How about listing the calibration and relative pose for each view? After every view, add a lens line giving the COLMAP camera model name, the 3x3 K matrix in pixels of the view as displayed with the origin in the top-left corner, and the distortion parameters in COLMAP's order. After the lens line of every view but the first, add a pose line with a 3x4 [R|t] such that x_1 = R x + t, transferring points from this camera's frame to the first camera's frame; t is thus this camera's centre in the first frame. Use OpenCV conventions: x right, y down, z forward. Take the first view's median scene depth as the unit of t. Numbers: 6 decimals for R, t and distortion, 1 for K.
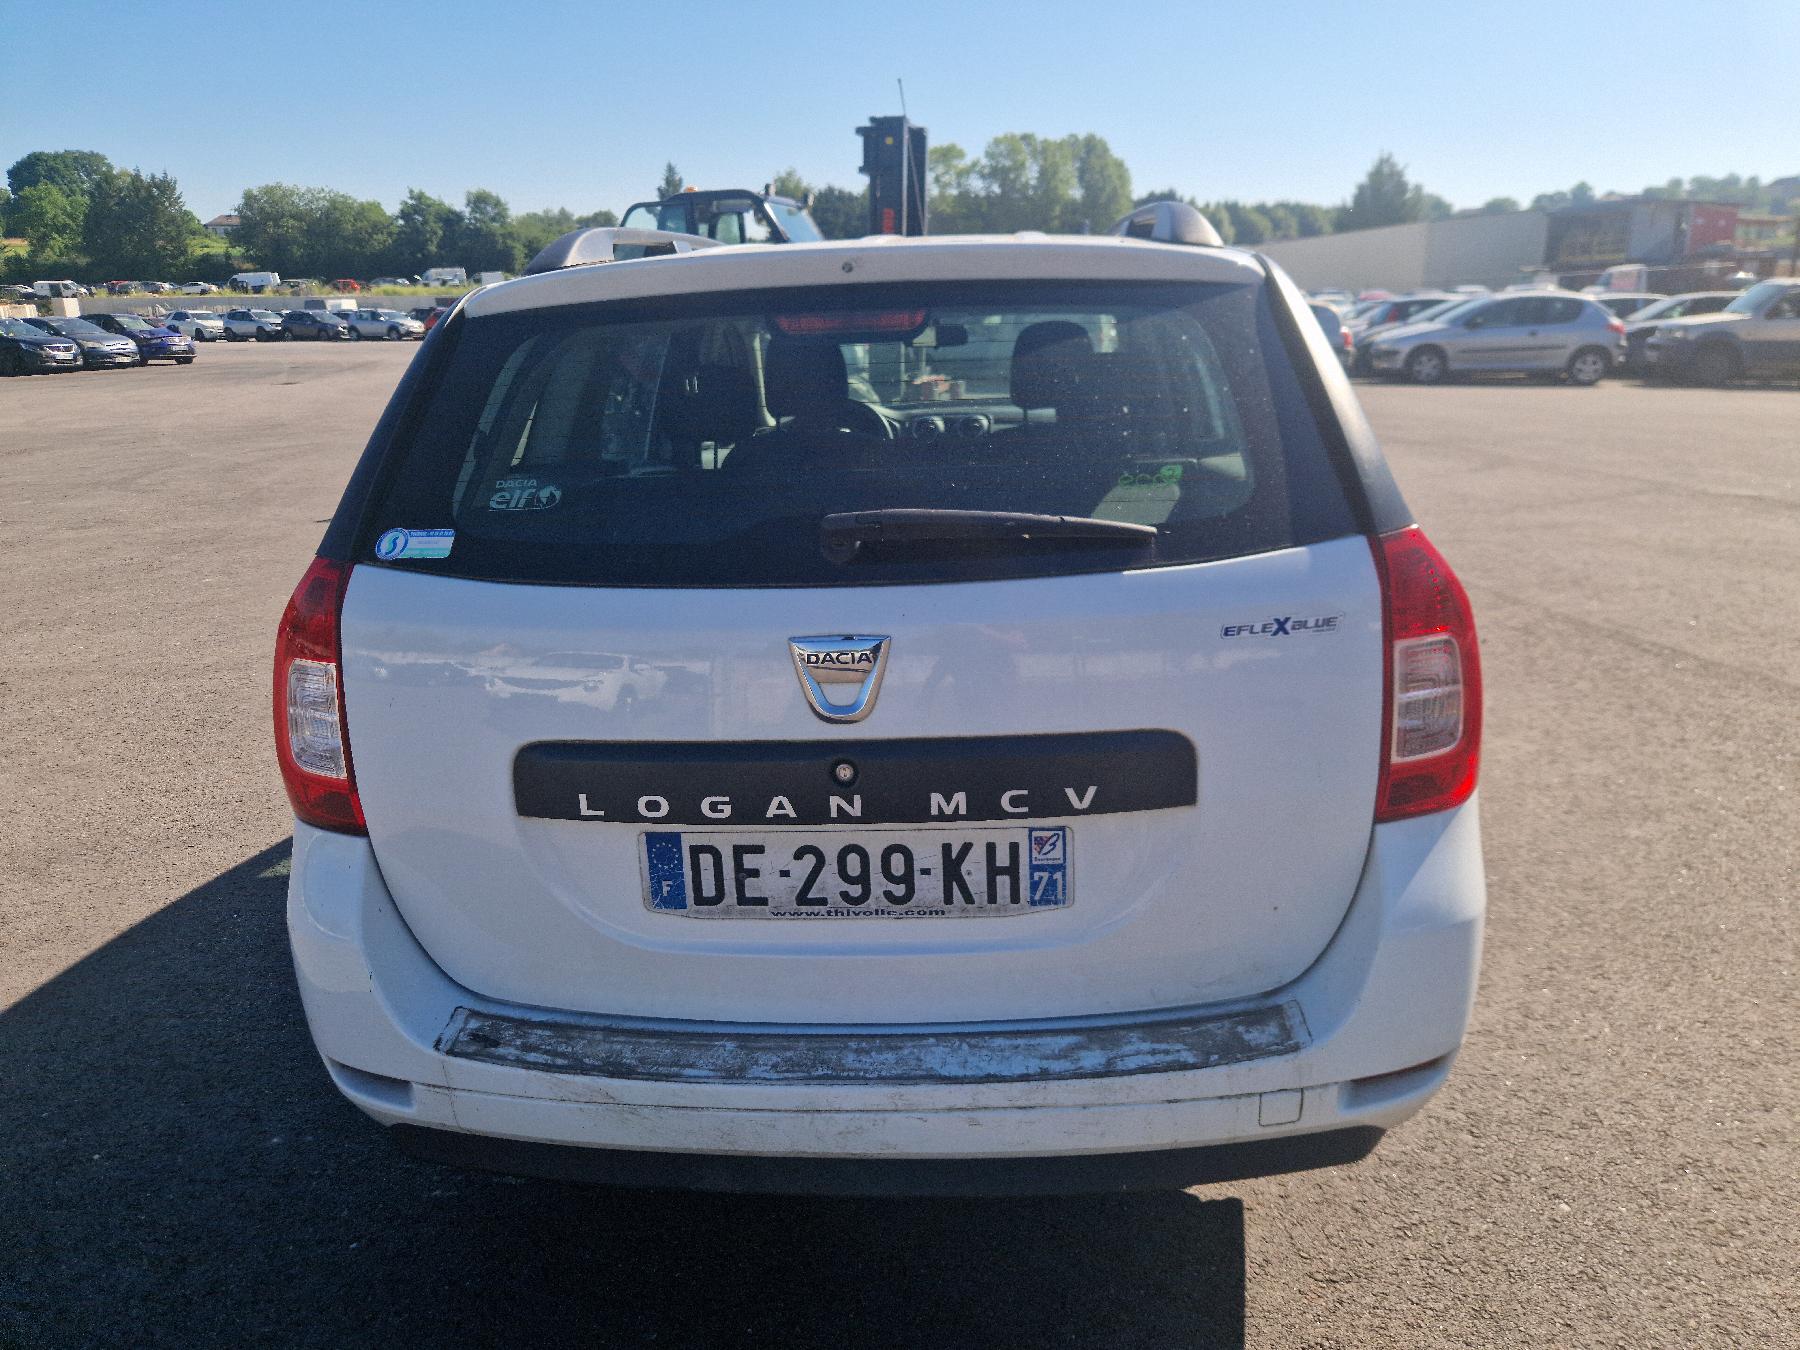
lens RADIAL K [[1243.1, 0, 892.7], [0, 1243.1, 670.0], [0, 0, 1]] dist [0.070734, -0.069507]
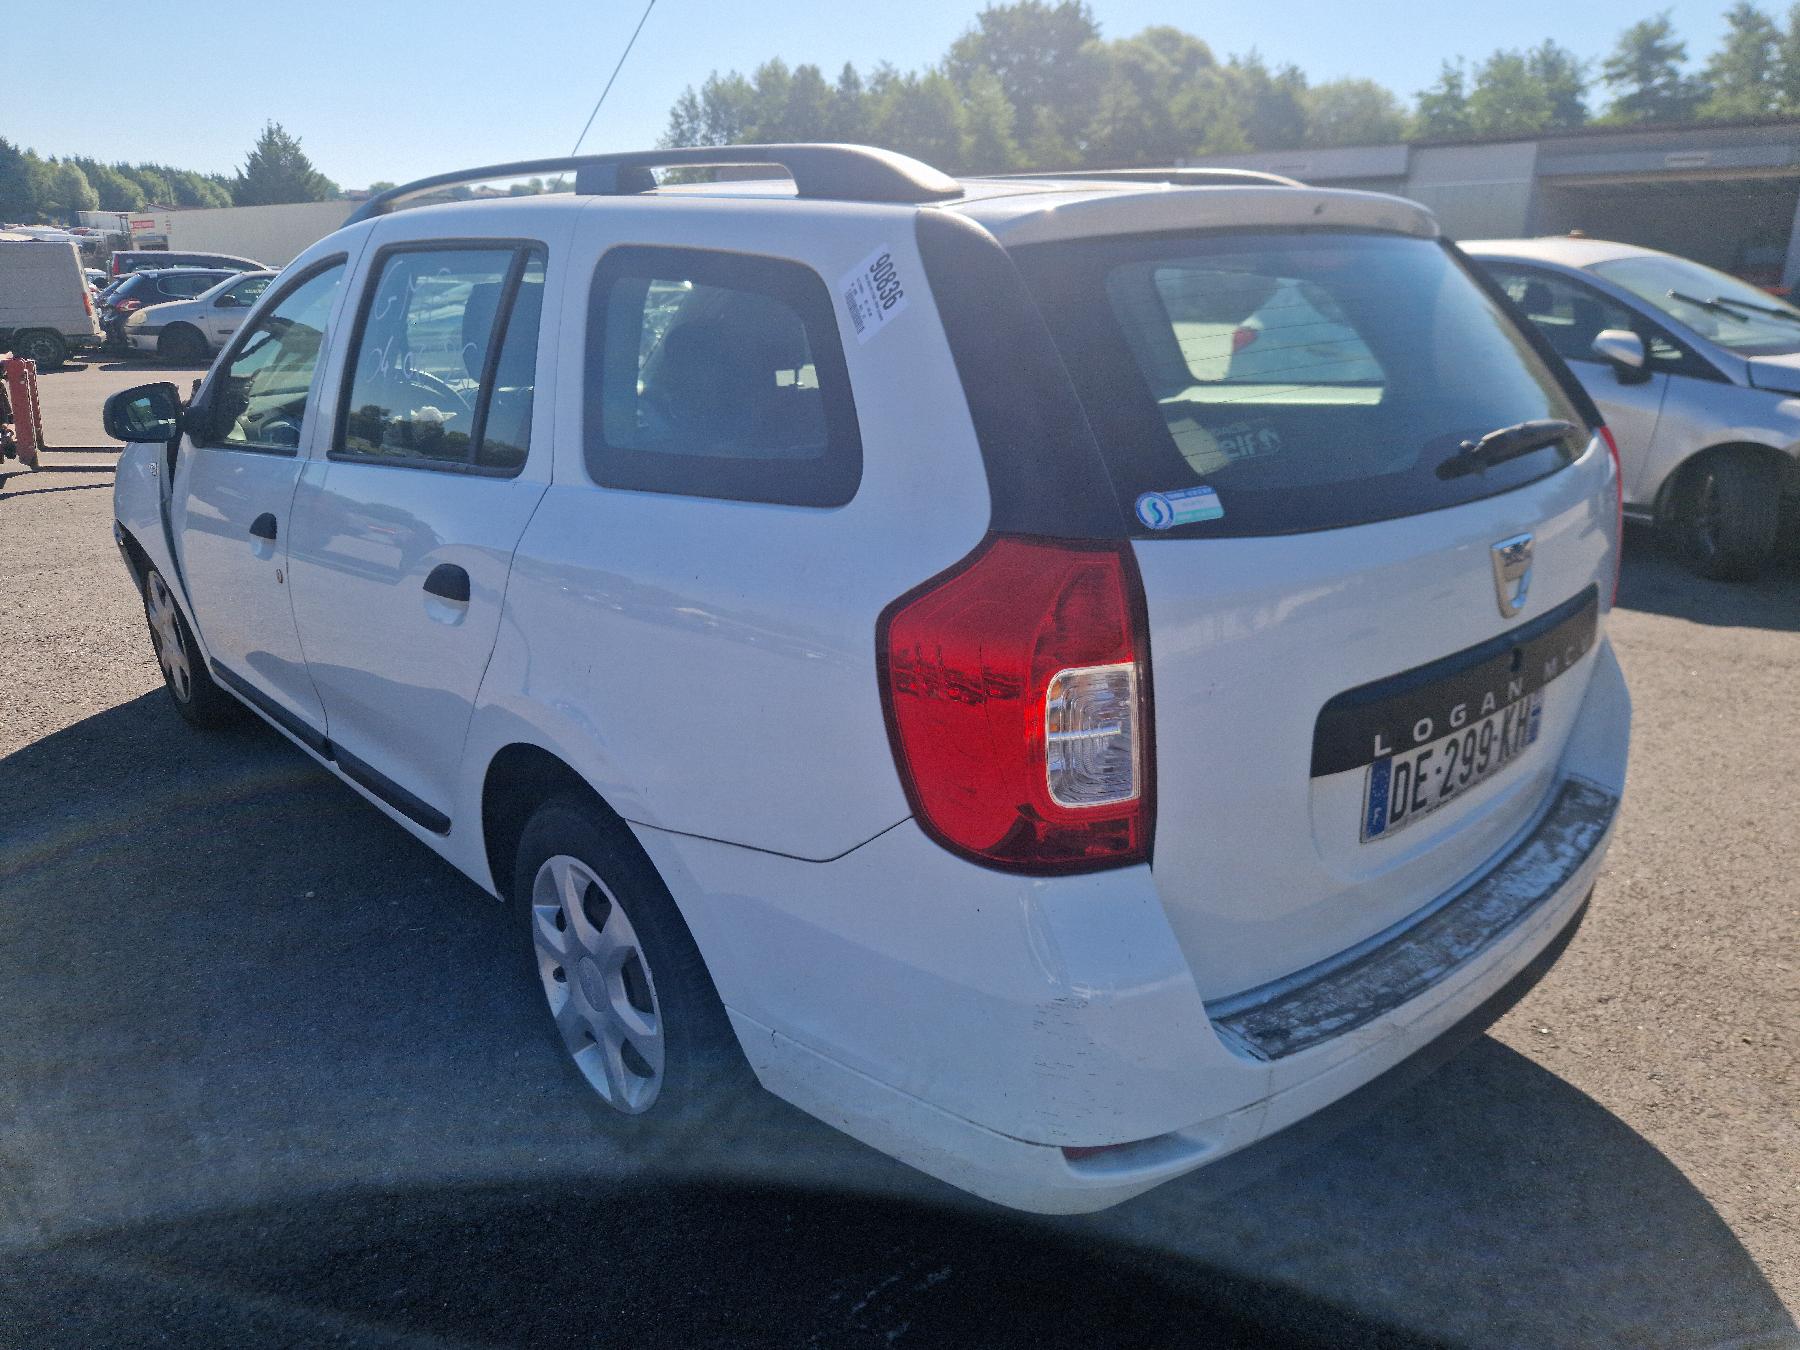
lens RADIAL K [[1243.1, 0, 892.7], [0, 1243.1, 670.0], [0, 0, 1]] dist [0.070734, -0.069507]
pose [[0.697593, -0.190259, 0.690771, -1.140968], [0.180796, 0.979644, 0.087241, -0.102010], [-0.693308, 0.064030, 0.717791, 0.529207]]
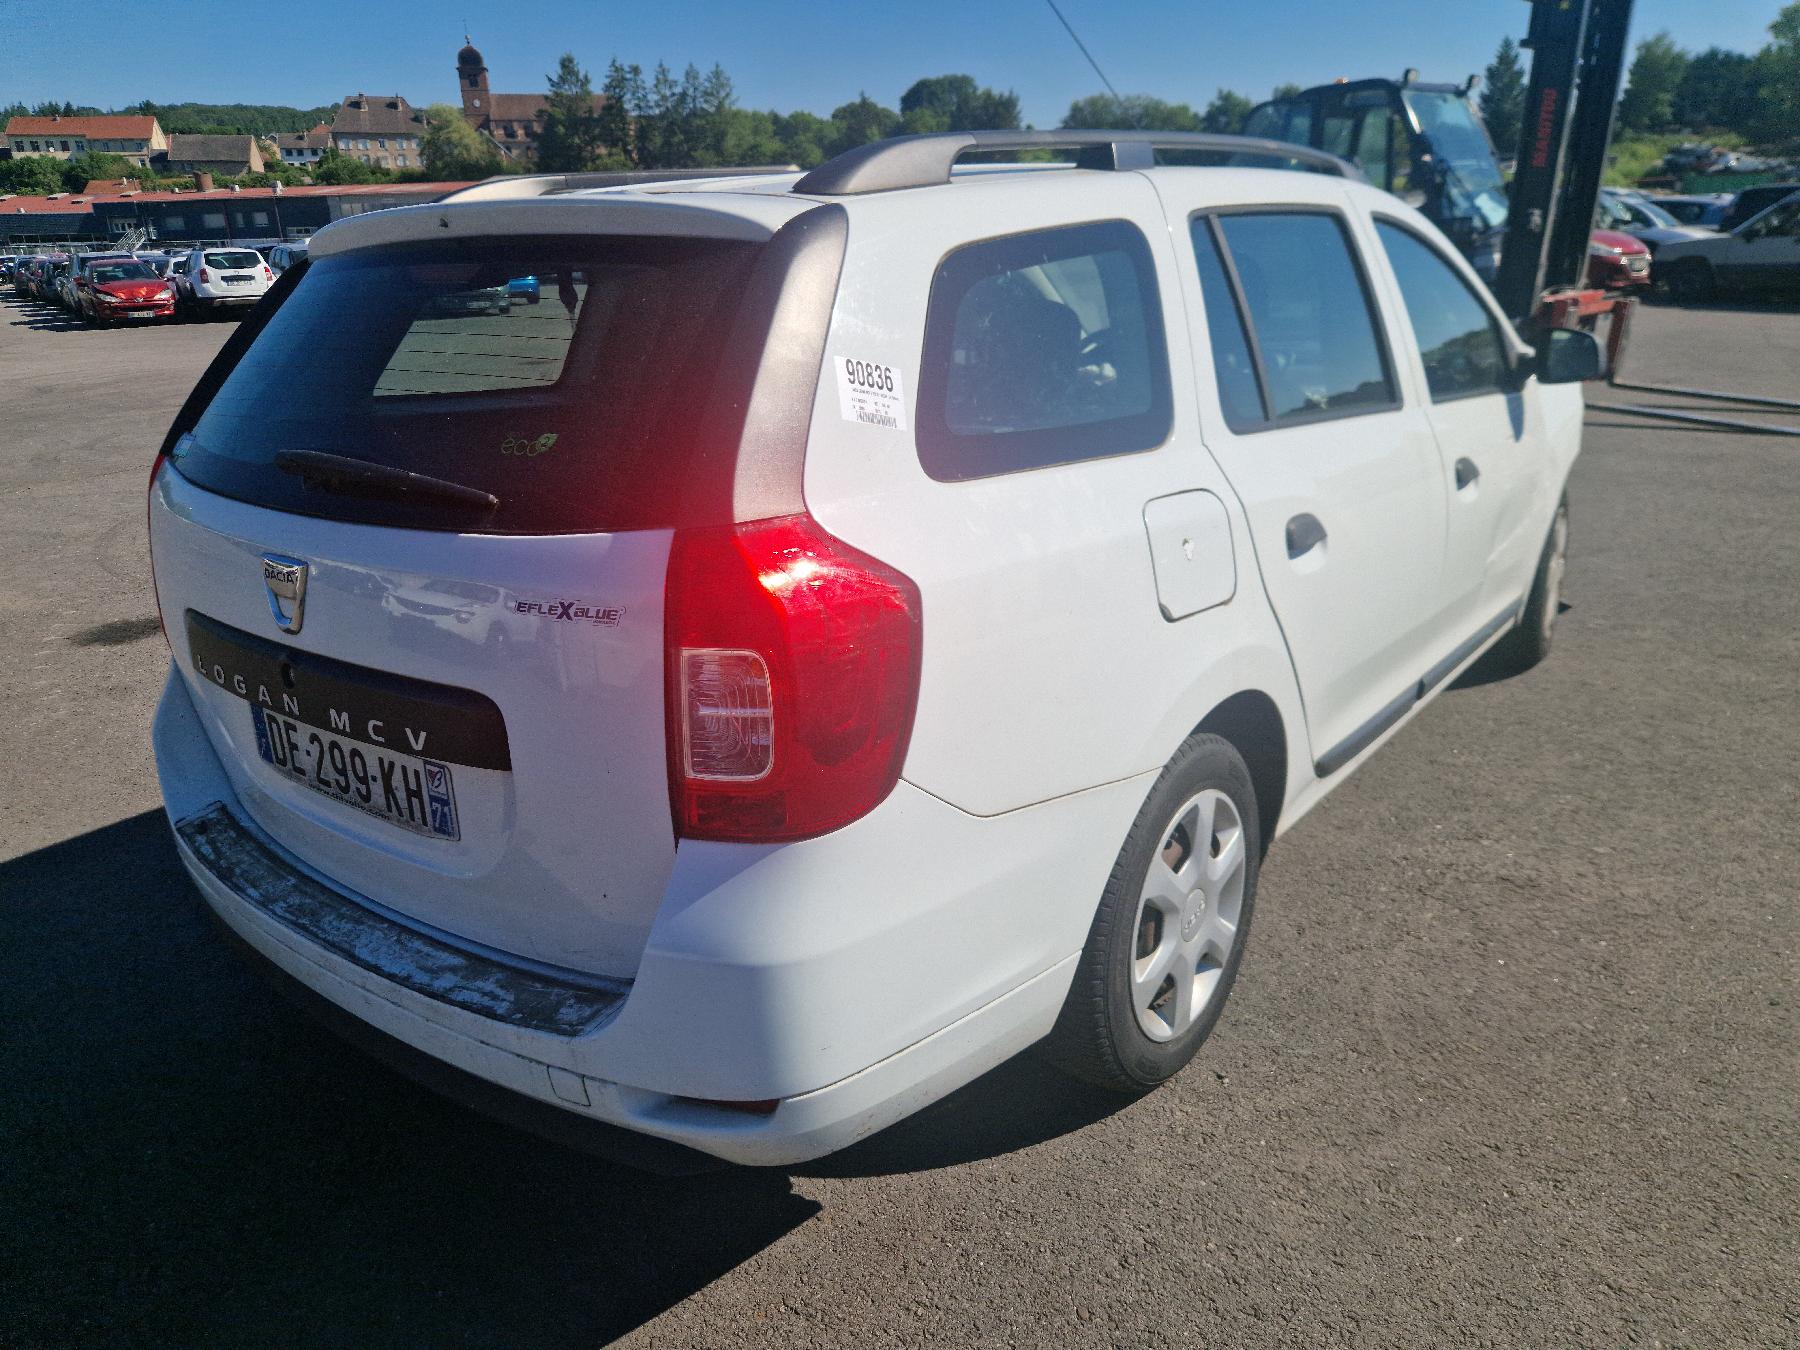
lens RADIAL K [[1243.1, 0, 892.7], [0, 1243.1, 670.0], [0, 0, 1]] dist [0.070734, -0.069507]
pose [[0.822541, 0.183078, -0.538432, 0.981934], [-0.143849, 0.982956, 0.114473, -0.128361], [0.550212, -0.016705, 0.834858, 0.305973]]
